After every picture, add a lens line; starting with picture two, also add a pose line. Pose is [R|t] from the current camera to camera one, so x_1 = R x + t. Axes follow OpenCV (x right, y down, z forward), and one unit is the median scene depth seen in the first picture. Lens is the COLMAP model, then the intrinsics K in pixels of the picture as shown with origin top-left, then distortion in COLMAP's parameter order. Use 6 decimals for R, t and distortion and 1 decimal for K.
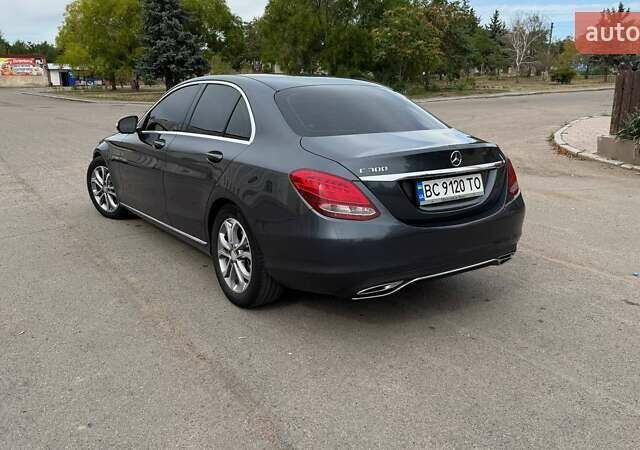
lens RADIAL K [[561.4, 0, 320.0], [0, 561.4, 225.0], [0, 0, 1]] dist [0.121663, -0.204425]
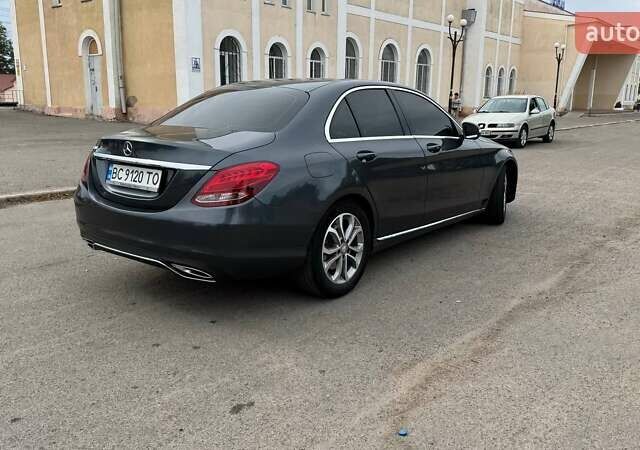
lens RADIAL K [[561.4, 0, 320.0], [0, 561.4, 225.0], [0, 0, 1]] dist [0.121663, -0.204425]
pose [[0.303317, 0.211482, -0.929126, 1.180249], [-0.243988, 0.959792, 0.138811, -0.185054], [0.921124, 0.184592, 0.342720, 0.847004]]
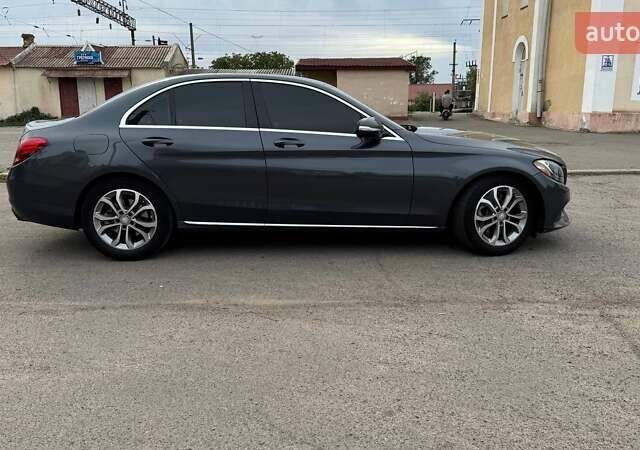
lens RADIAL K [[561.4, 0, 320.0], [0, 561.4, 225.0], [0, 0, 1]] dist [0.121663, -0.204425]
pose [[-0.549747, 0.177575, -0.816239, 1.008359], [-0.201411, 0.920136, 0.335832, -0.489400], [0.810686, 0.349022, -0.470076, 2.152496]]
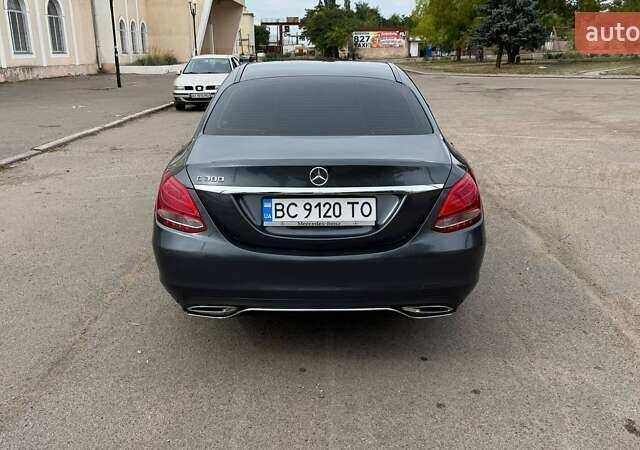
lens RADIAL K [[561.4, 0, 320.0], [0, 561.4, 225.0], [0, 0, 1]] dist [0.121663, -0.204425]
pose [[0.825268, 0.161597, -0.541128, 0.588405], [-0.134269, 0.986856, 0.089933, -0.103391], [0.548548, -0.001562, 0.836118, 0.278043]]
